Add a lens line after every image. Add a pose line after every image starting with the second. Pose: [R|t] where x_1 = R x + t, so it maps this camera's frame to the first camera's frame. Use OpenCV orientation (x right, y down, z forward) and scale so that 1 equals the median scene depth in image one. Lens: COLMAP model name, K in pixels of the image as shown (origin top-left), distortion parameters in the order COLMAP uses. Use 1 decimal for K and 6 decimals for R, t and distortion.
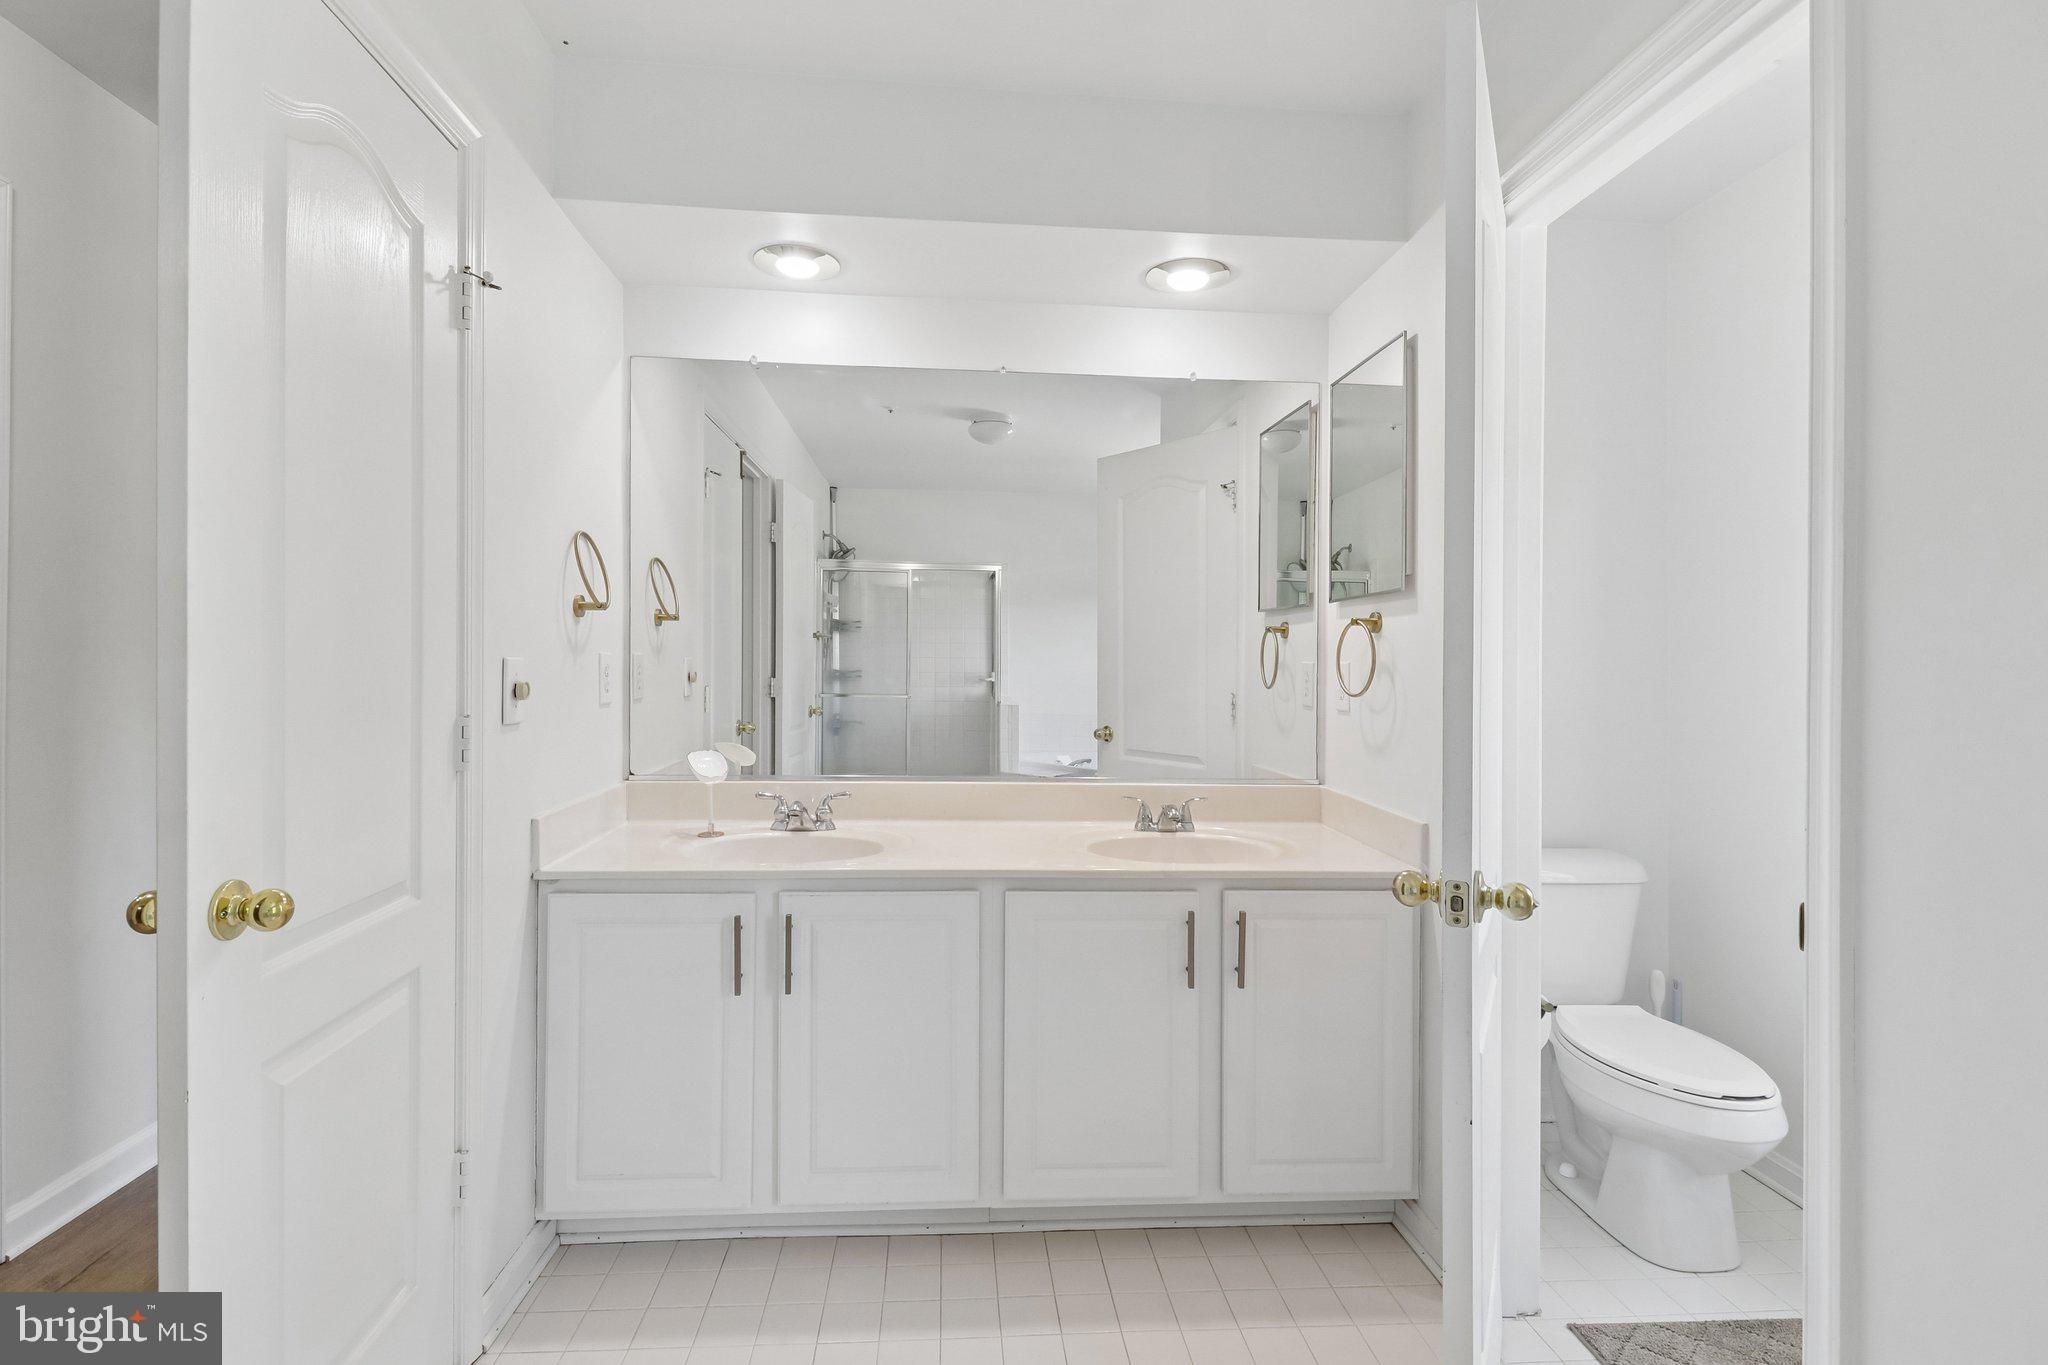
lens RADIAL K [[976.1, 0, 1014.6], [0, 976.1, 661.2], [0, 0, 1]] dist [0.029430, -0.016929]
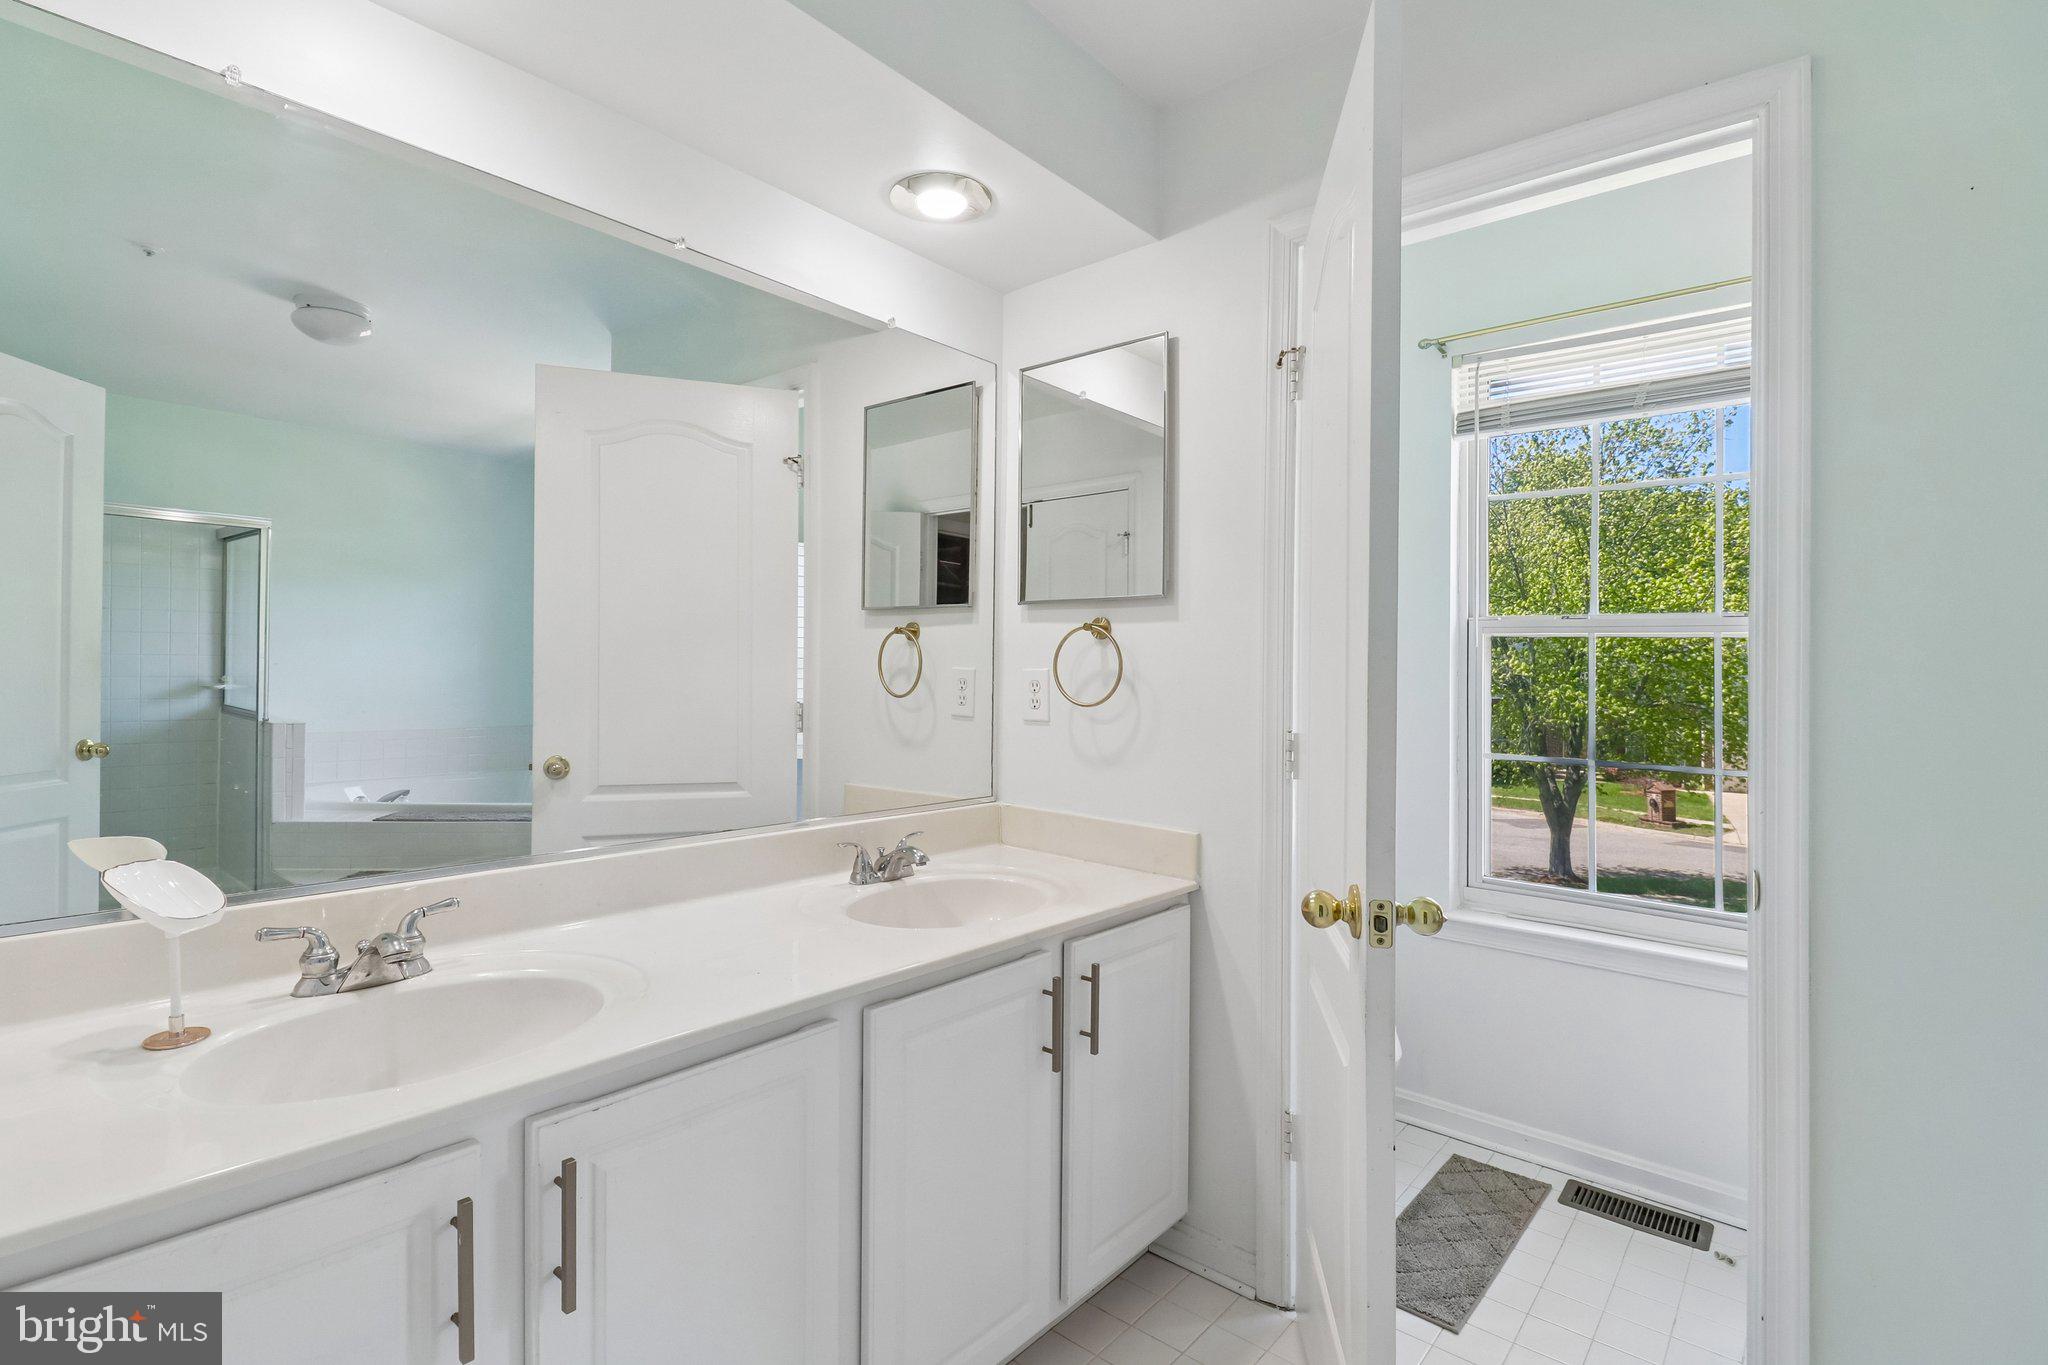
lens RADIAL K [[964.0, 0, 1019.5], [0, 964.0, 670.7], [0, 0, 1]] dist [0.001879, -0.009344]
pose [[0.702296, -0.001137, 0.711884, -0.340857], [-0.006440, 0.999948, 0.007951, -0.004953], [-0.711856, -0.010169, 0.702252, 0.379090]]
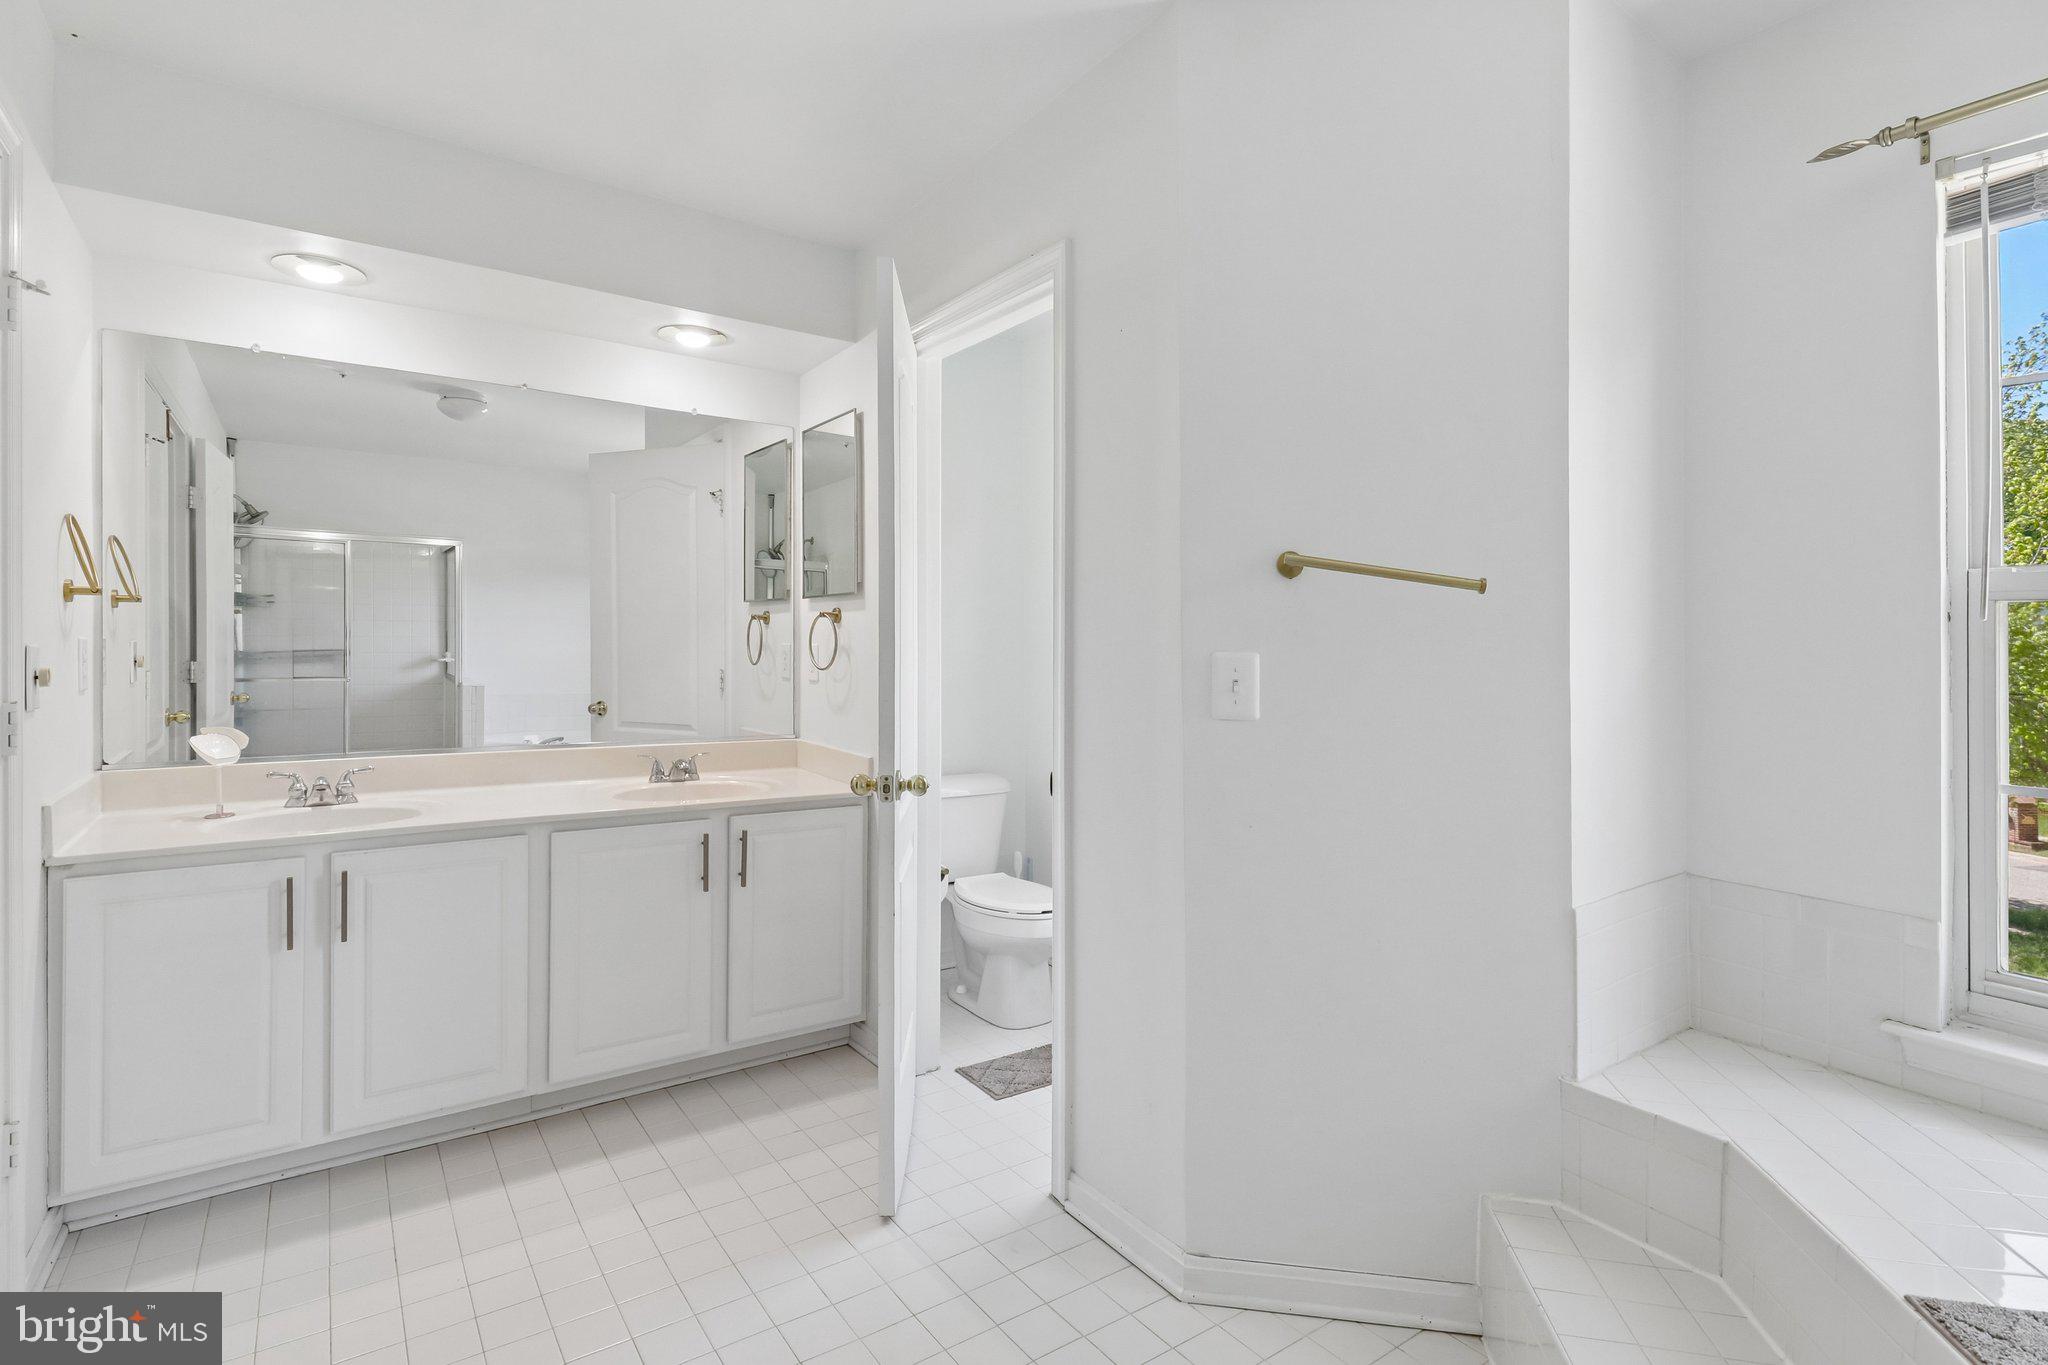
lens RADIAL K [[974.6, 0, 1023.9], [0, 974.6, 661.3], [0, 0, 1]] dist [0.001873, -0.029755]
pose [[0.852911, -0.012807, 0.521899, -0.112981], [0.000264, 0.999709, 0.024101, -0.007452], [-0.522056, -0.020418, 0.852667, -0.280948]]
